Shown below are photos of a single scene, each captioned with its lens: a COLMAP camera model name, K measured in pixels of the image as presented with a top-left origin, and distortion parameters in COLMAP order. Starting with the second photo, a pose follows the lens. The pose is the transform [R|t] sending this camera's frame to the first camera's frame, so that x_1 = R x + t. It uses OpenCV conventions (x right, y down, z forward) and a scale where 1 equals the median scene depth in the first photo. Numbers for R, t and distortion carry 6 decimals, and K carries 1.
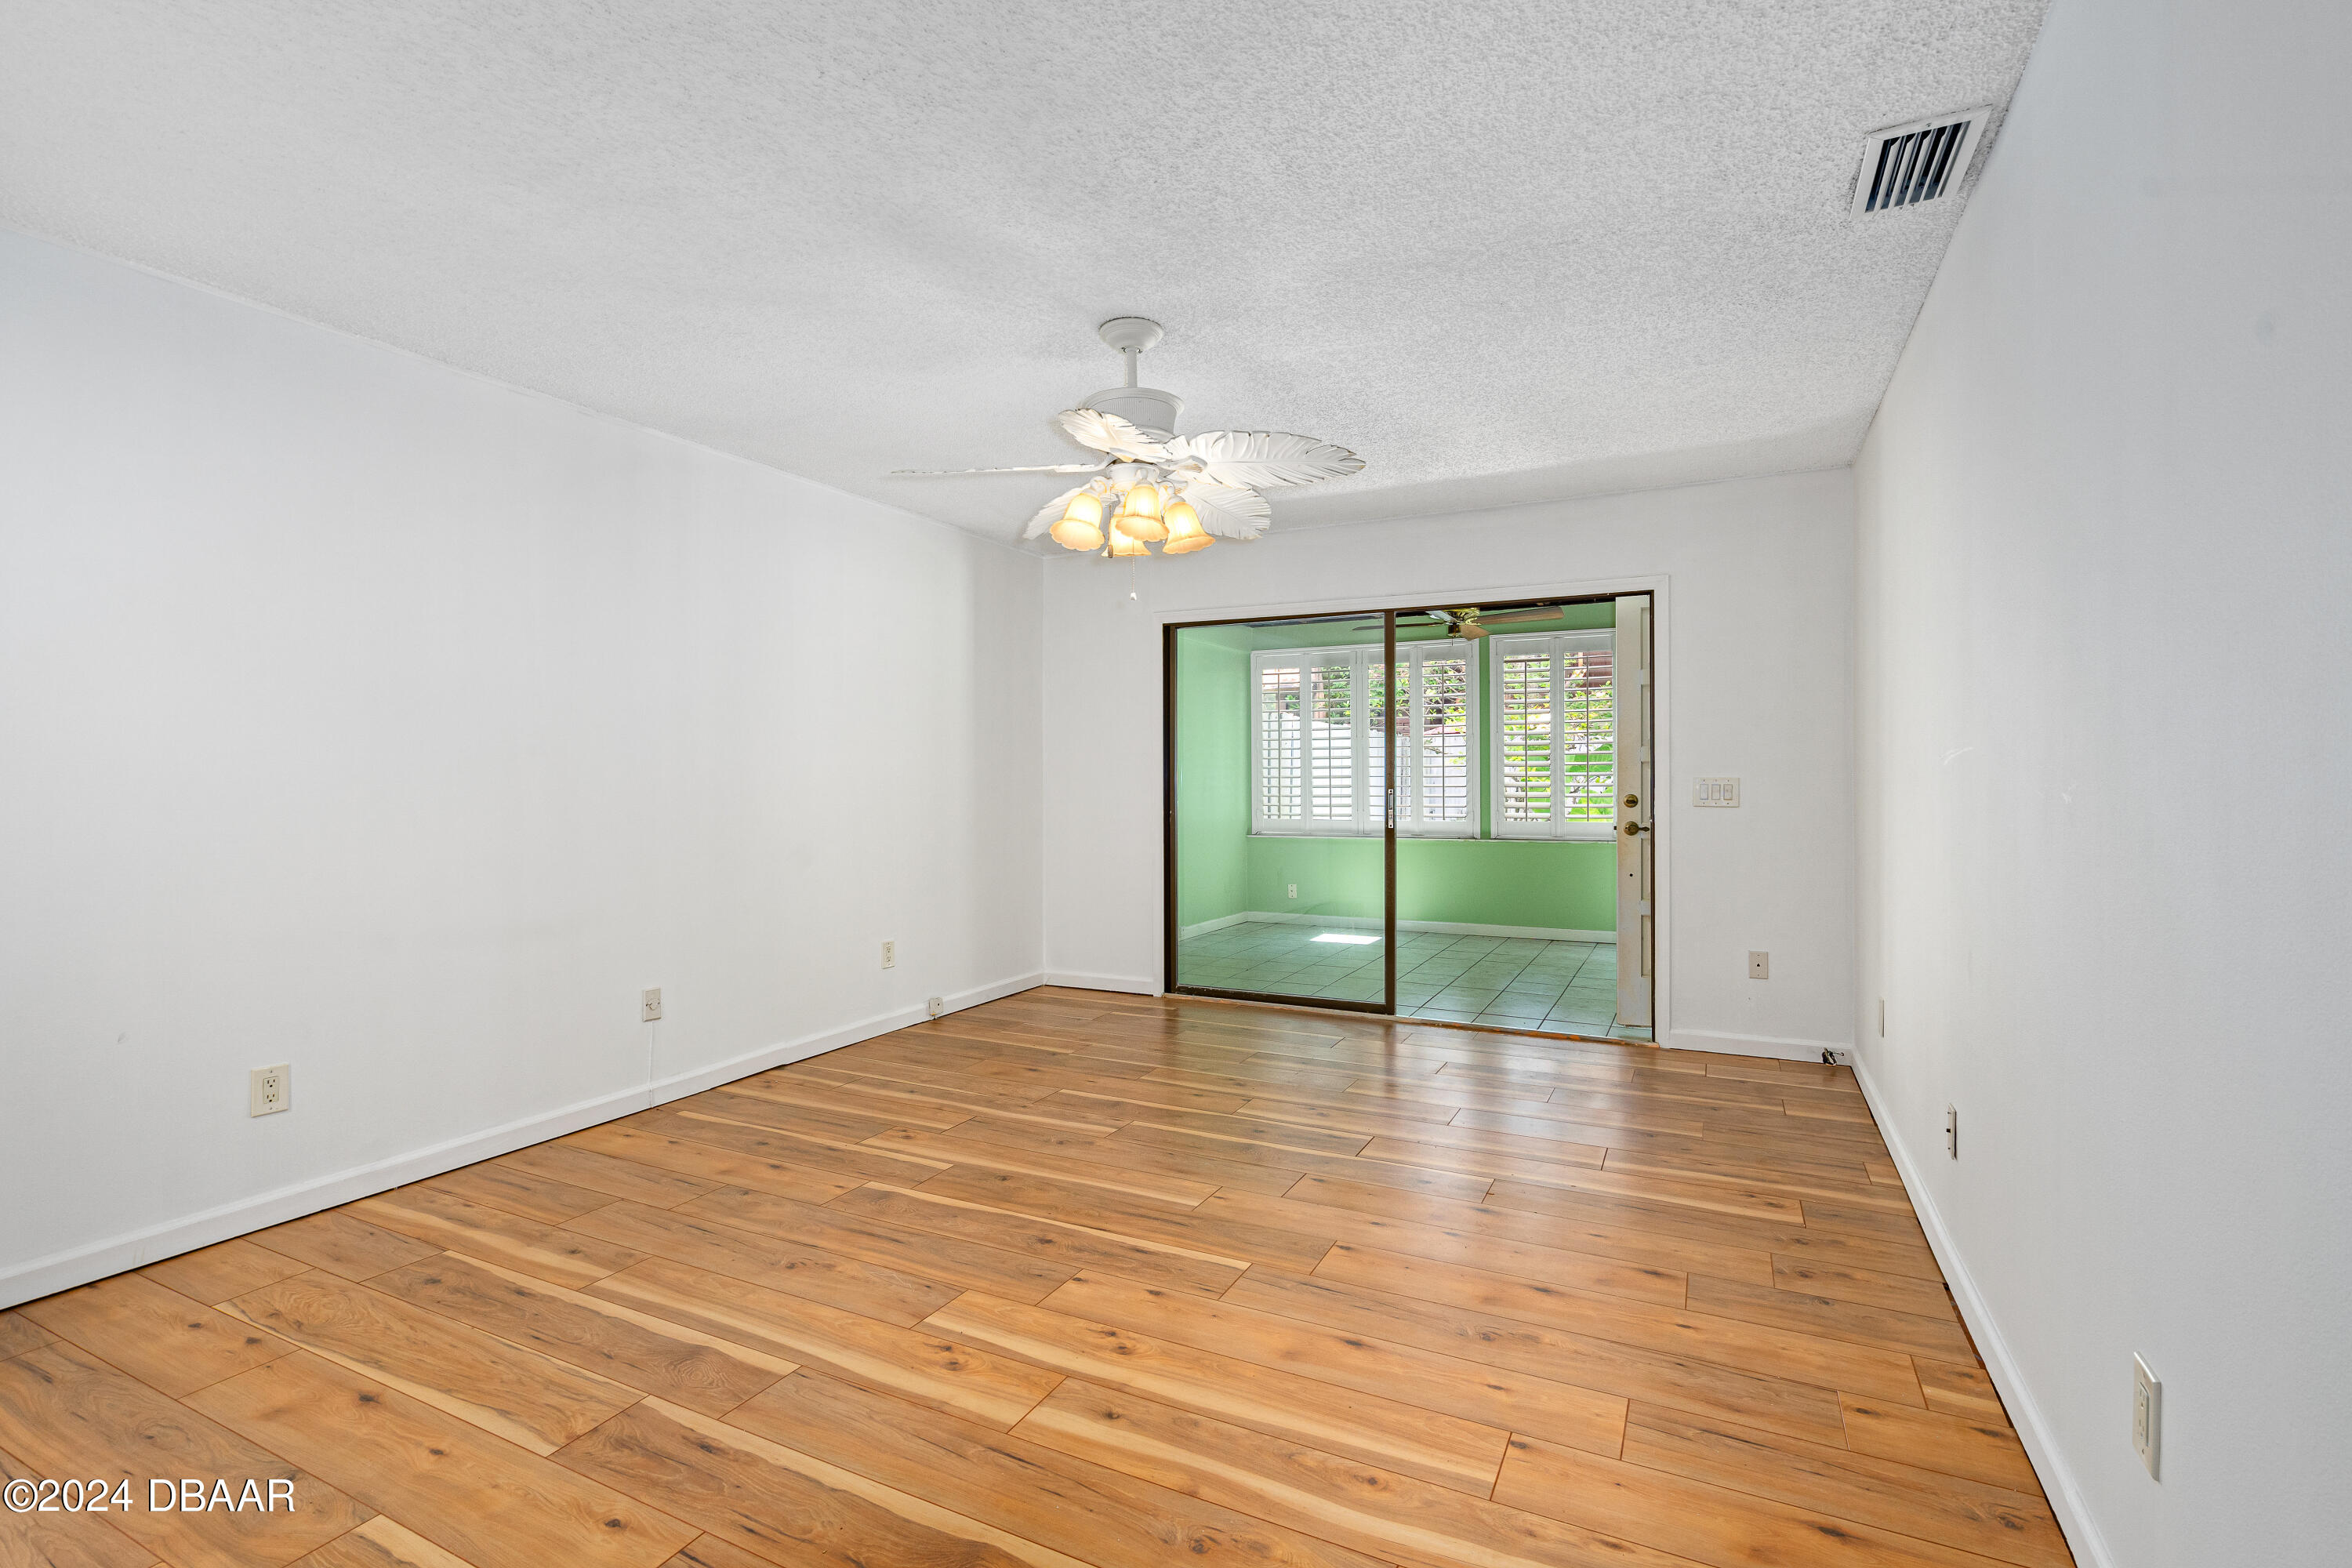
lens RADIAL K [[1076.6, 0, 1176.2], [0, 1076.6, 779.5], [0, 0, 1]] dist [-0.002302, -0.000282]
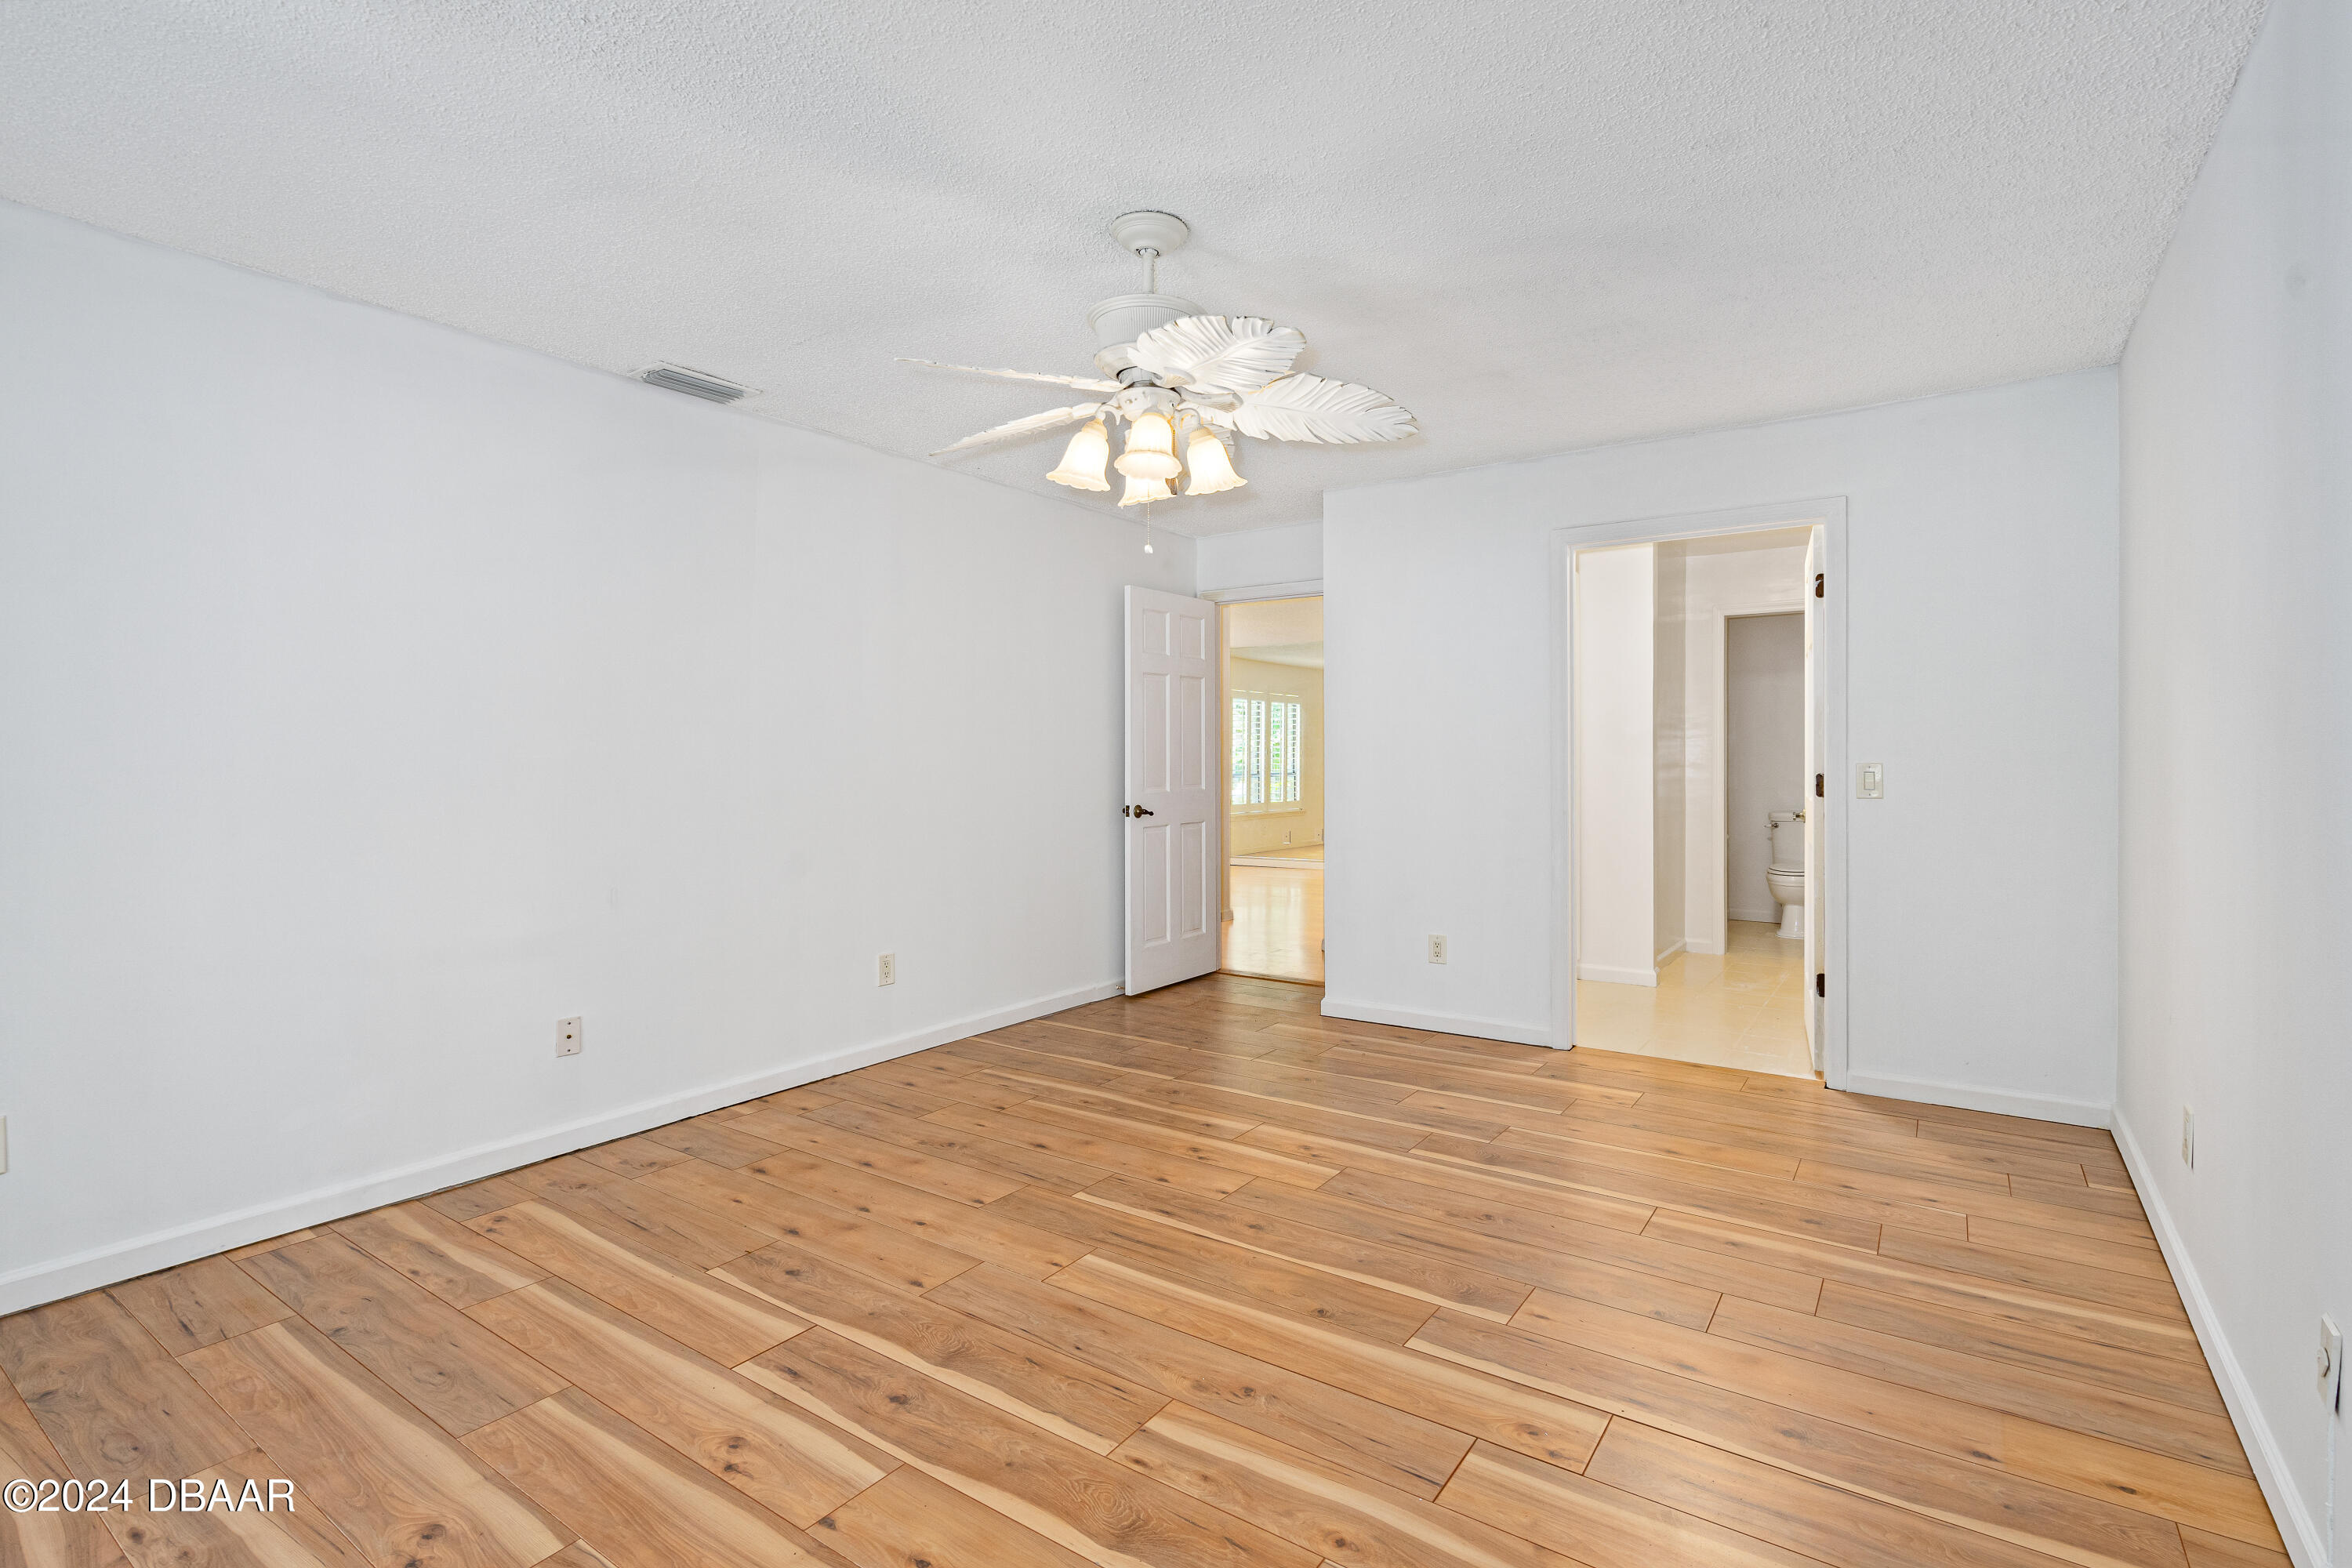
lens RADIAL K [[1076.6, 0, 1179.4], [0, 1076.6, 775.4], [0, 0, 1]] dist [-0.002302, -0.000282]
pose [[-0.989751, 0.007021, 0.142628, -0.200766], [0.010016, 0.999744, 0.020290, -0.014767], [-0.142449, 0.021511, -0.989568, 2.029833]]
